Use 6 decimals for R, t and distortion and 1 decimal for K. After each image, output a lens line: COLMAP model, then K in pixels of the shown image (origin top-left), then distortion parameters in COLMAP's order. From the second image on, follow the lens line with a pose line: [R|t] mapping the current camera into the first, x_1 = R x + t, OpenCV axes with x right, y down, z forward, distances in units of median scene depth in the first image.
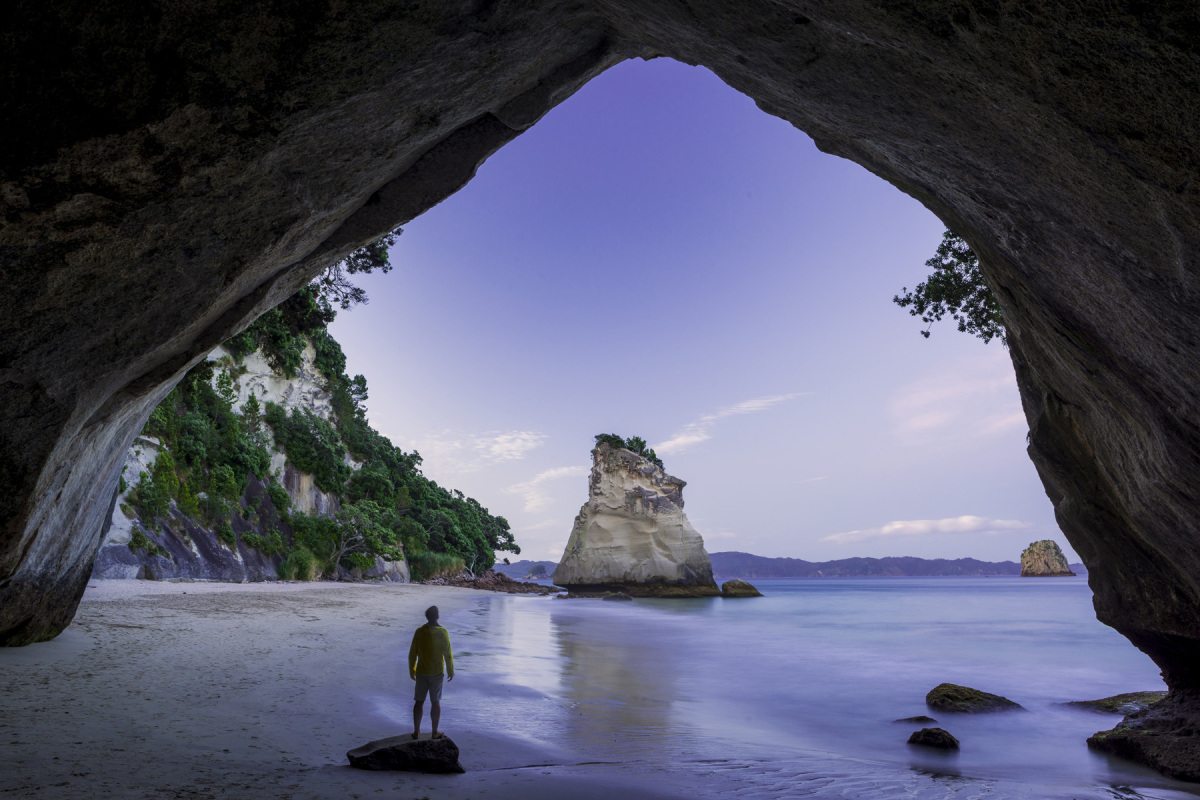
lens RADIAL K [[820.9, 0, 600.0], [0, 820.9, 400.0], [0, 0, 1]] dist [-0.046139, 0.022487]
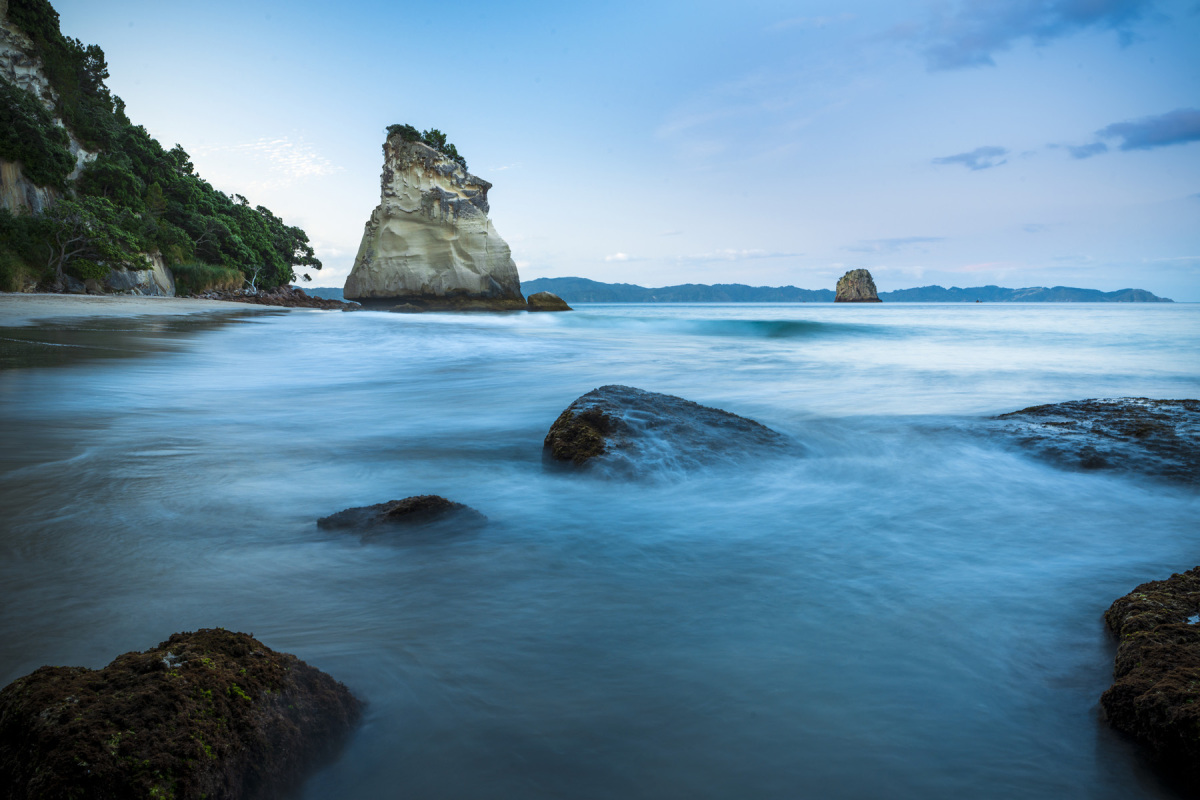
lens RADIAL K [[820.9, 0, 600.0], [0, 820.9, 400.0], [0, 0, 1]] dist [-0.046139, 0.022487]
pose [[0.981681, -0.021796, 0.189282, 0.047868], [-0.041218, 0.945617, 0.322661, 0.031298], [-0.186021, -0.324552, 0.927396, 0.084769]]
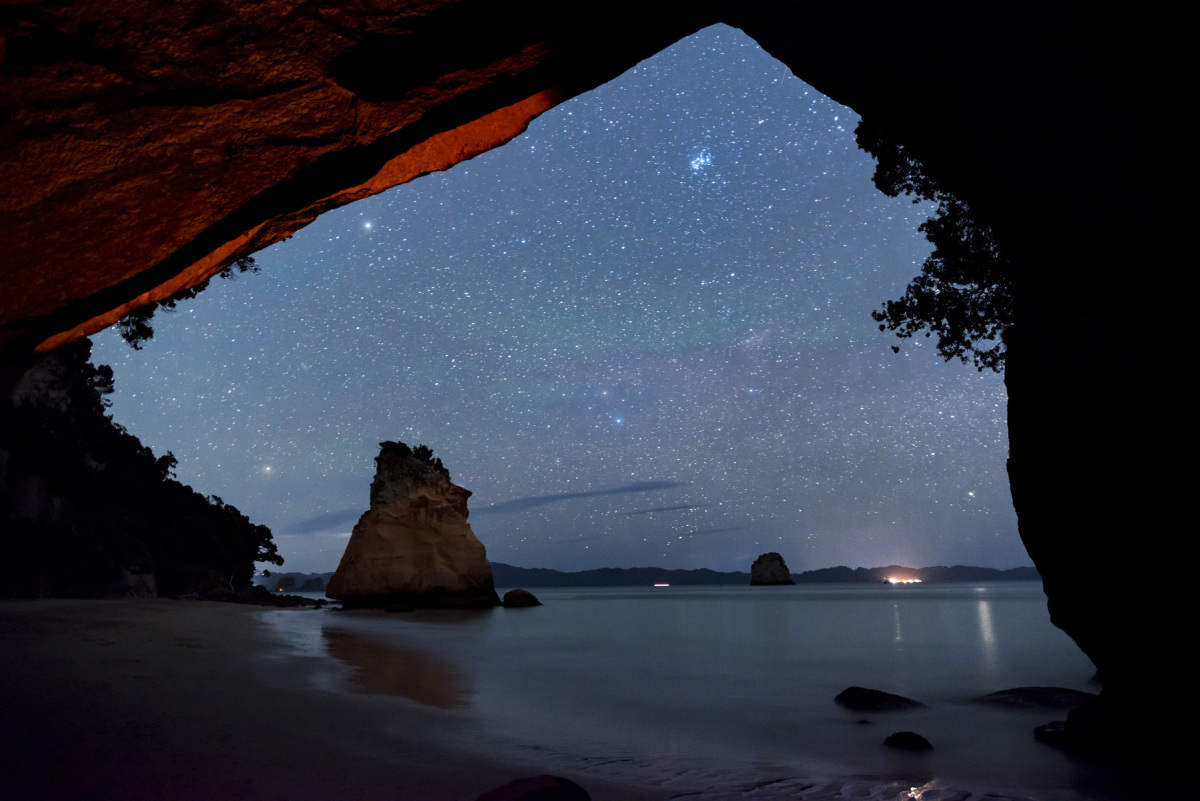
lens RADIAL K [[800.1, 0, 600.0], [0, 800.1, 400.5], [0, 0, 1]] dist [0.000232, -0.002876]
pose [[0.957942, 0.052820, 0.282059, -0.026991], [-0.048225, 0.998567, -0.023214, 0.002947], [-0.282881, 0.008636, 0.959116, 0.012857]]
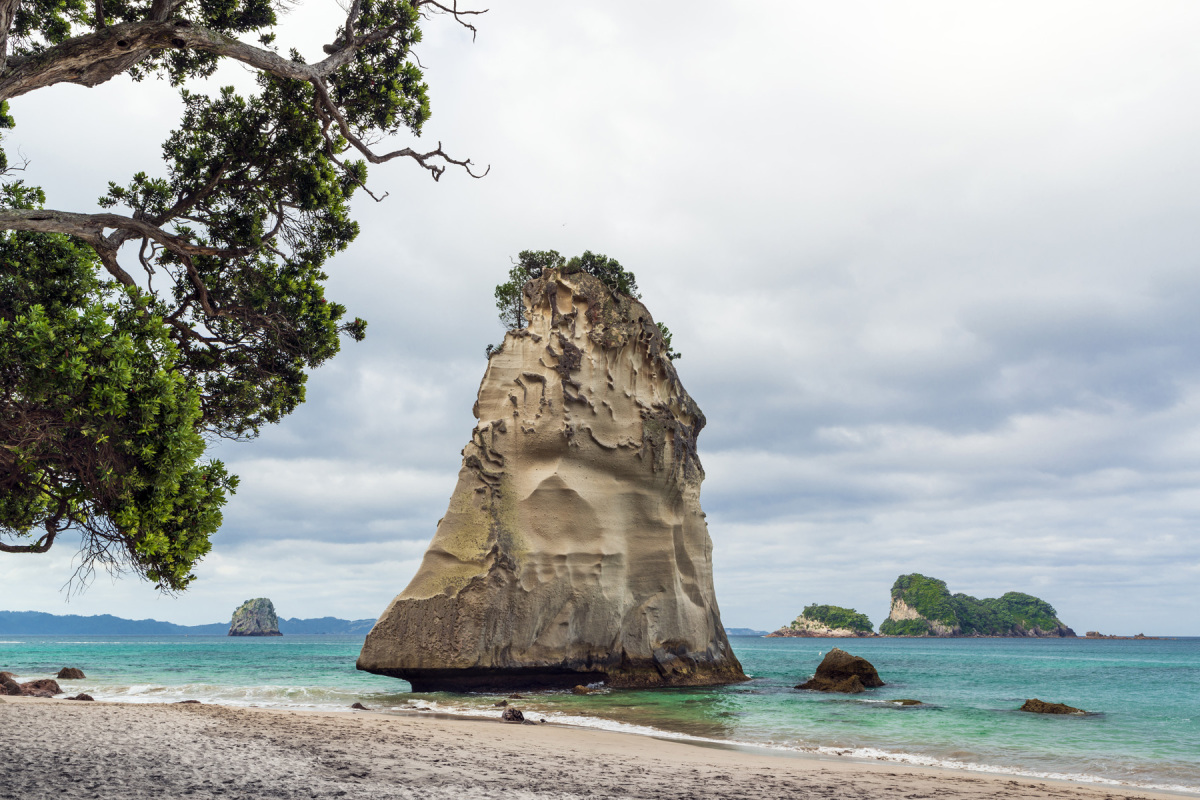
lens RADIAL K [[849.2, 0, 600.0], [0, 849.2, 400.0], [0, 0, 1]] dist [0.004997, 0.002332]
pose [[0.599160, 0.218279, 0.770300, -0.275468], [-0.175060, 0.974554, -0.139992, 0.163198], [-0.781256, -0.050971, 0.622126, 0.767075]]
